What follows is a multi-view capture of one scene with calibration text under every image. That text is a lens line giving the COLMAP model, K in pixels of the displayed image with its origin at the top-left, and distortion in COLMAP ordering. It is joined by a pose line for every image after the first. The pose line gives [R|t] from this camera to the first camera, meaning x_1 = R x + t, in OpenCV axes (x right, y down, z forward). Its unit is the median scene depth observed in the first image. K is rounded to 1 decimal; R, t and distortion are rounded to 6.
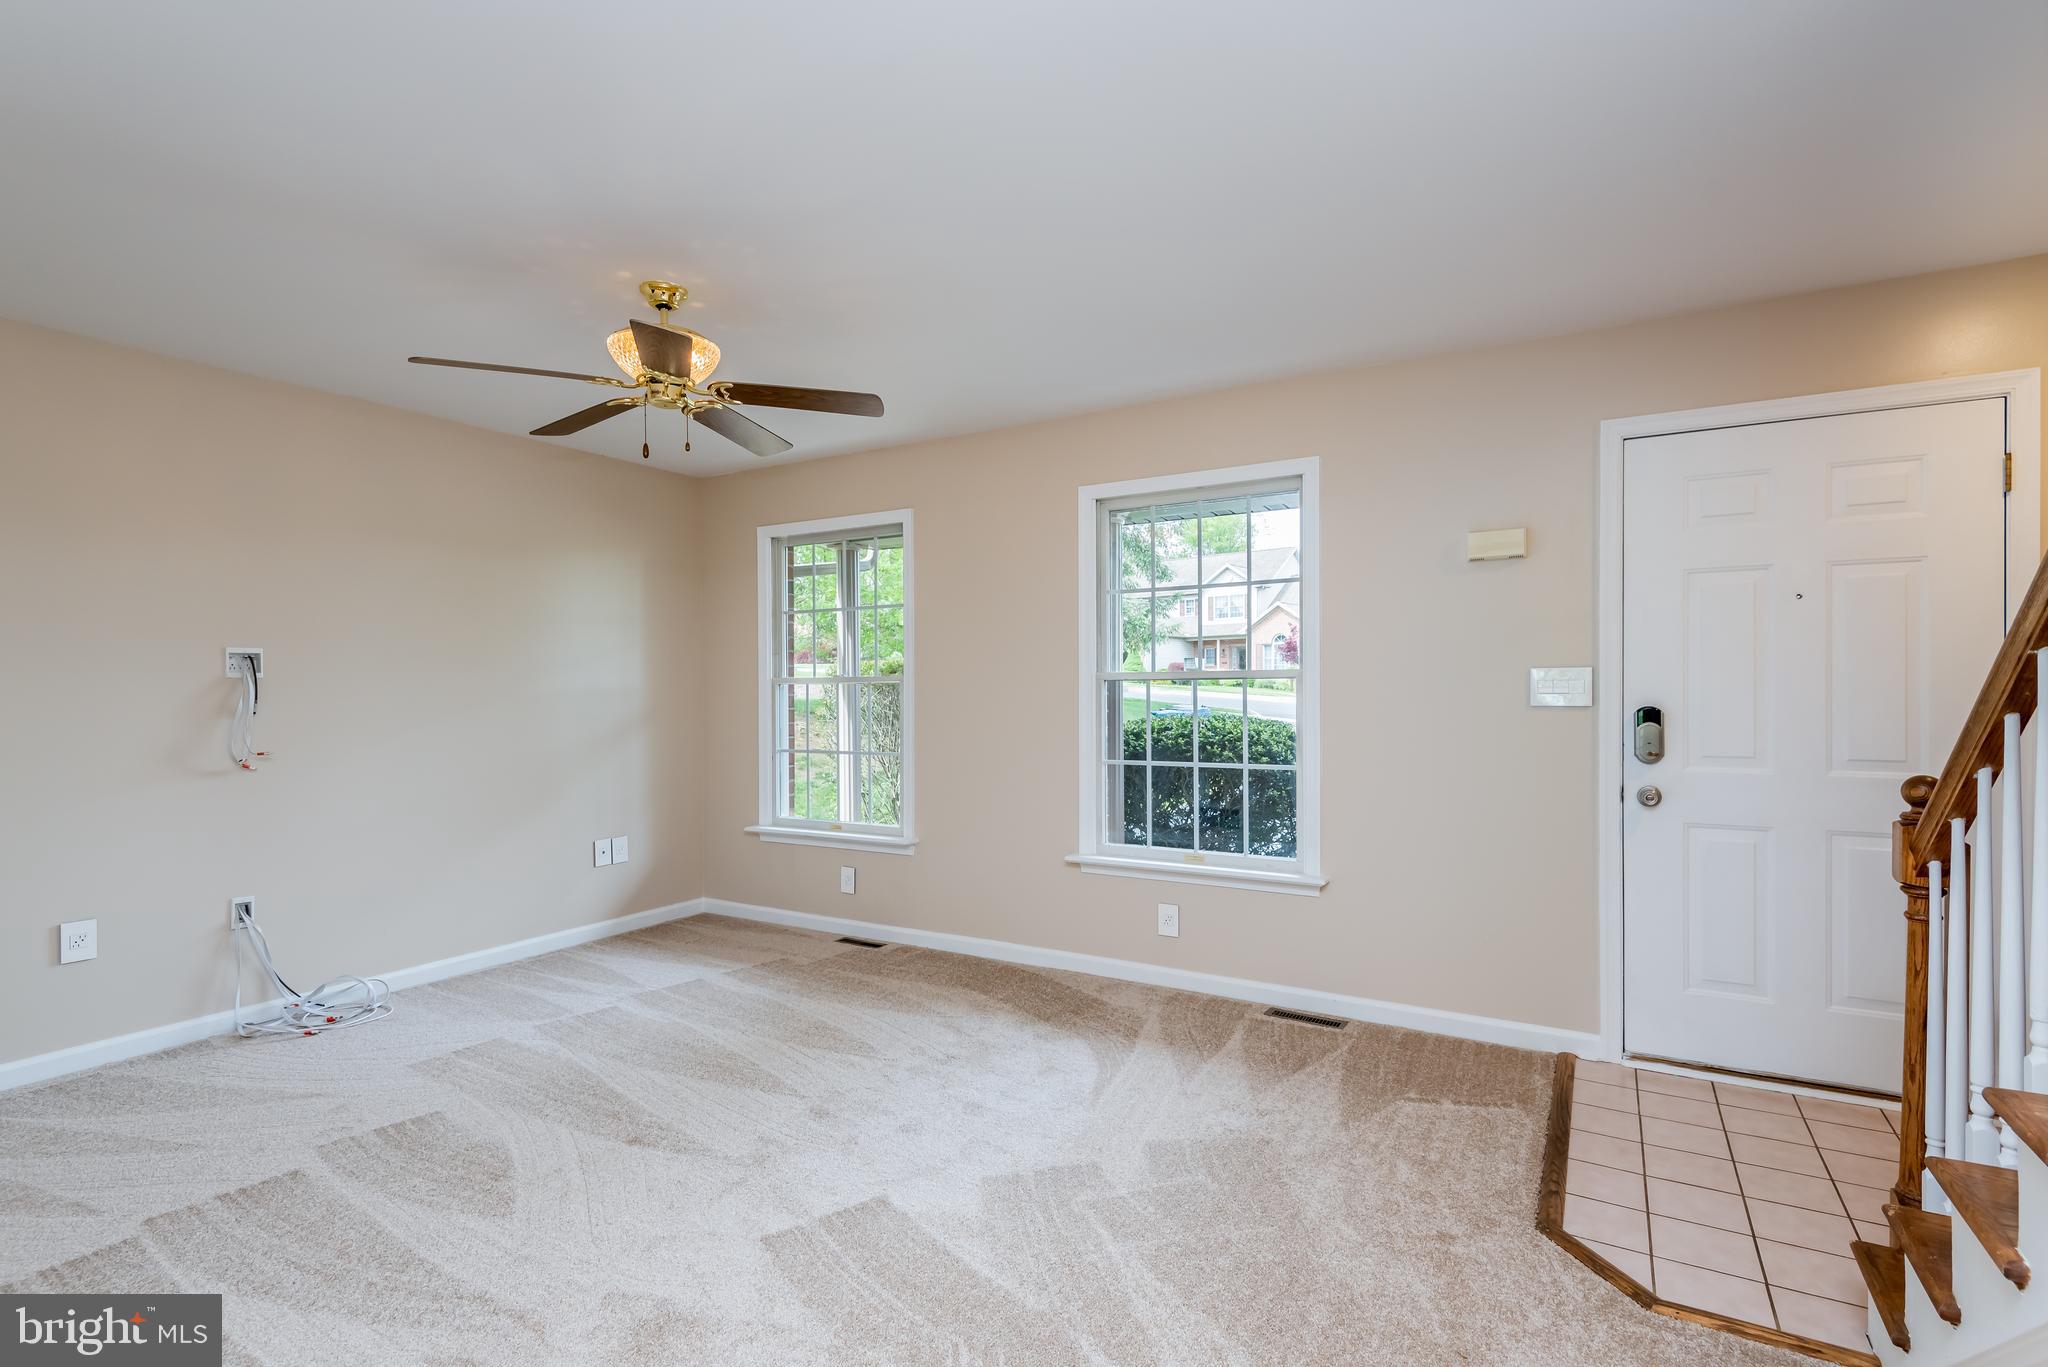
lens RADIAL K [[924.0, 0, 1029.8], [0, 924.0, 681.1], [0, 0, 1]] dist [0.026432, -0.013806]
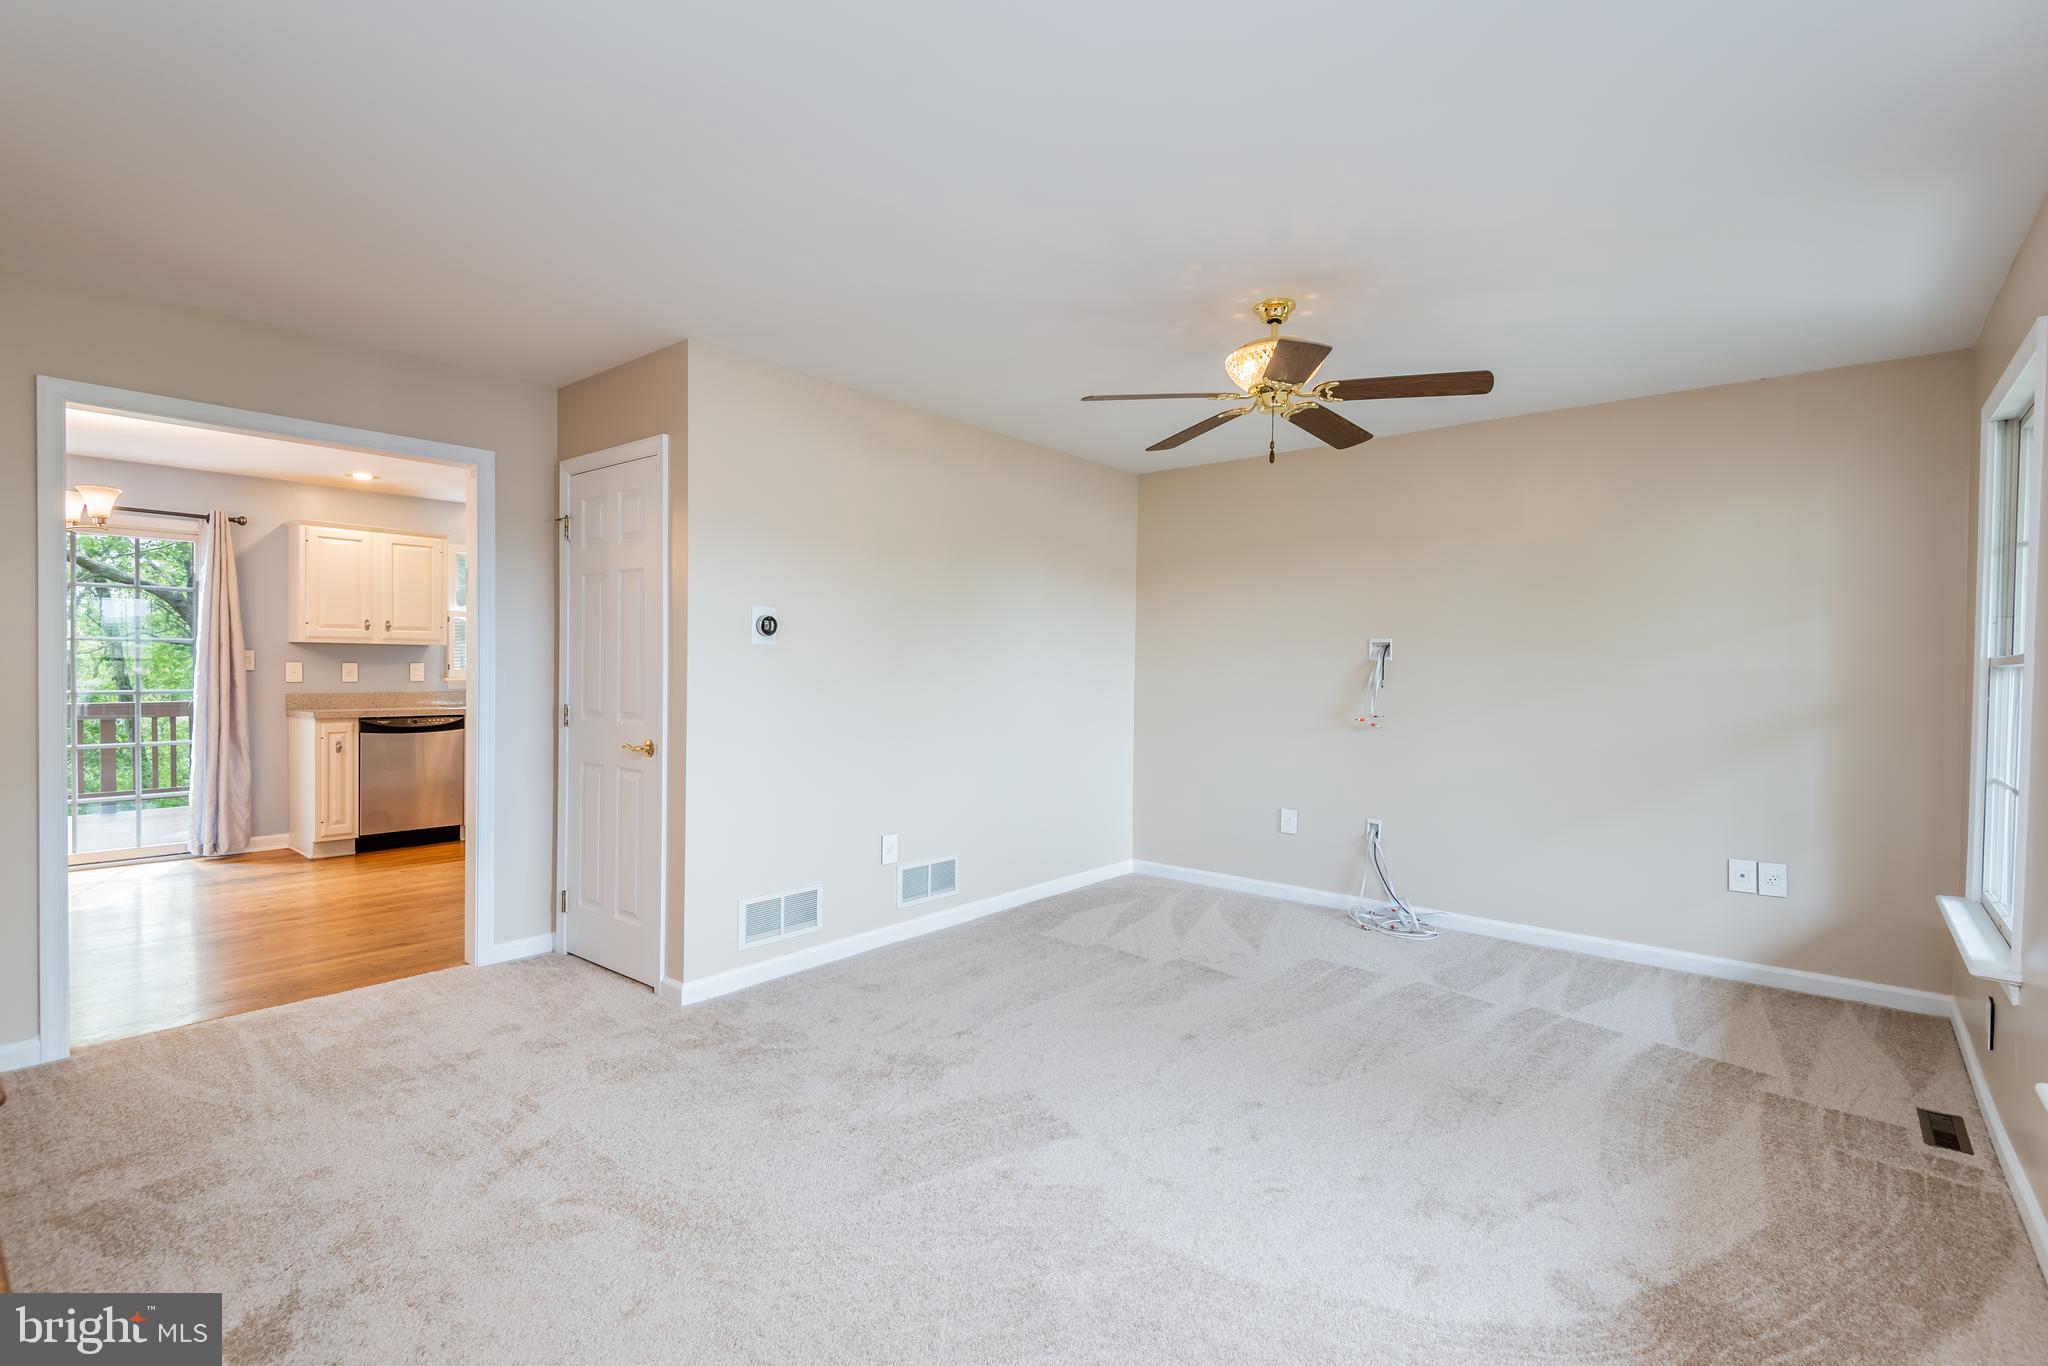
lens RADIAL K [[924.0, 0, 1029.8], [0, 924.0, 680.6], [0, 0, 1]] dist [0.026432, -0.013806]
pose [[-0.144162, 0.018479, -0.989382, 0.598466], [0.002201, 0.999829, 0.018353, -0.000046], [0.989552, 0.000468, -0.144178, 0.714697]]
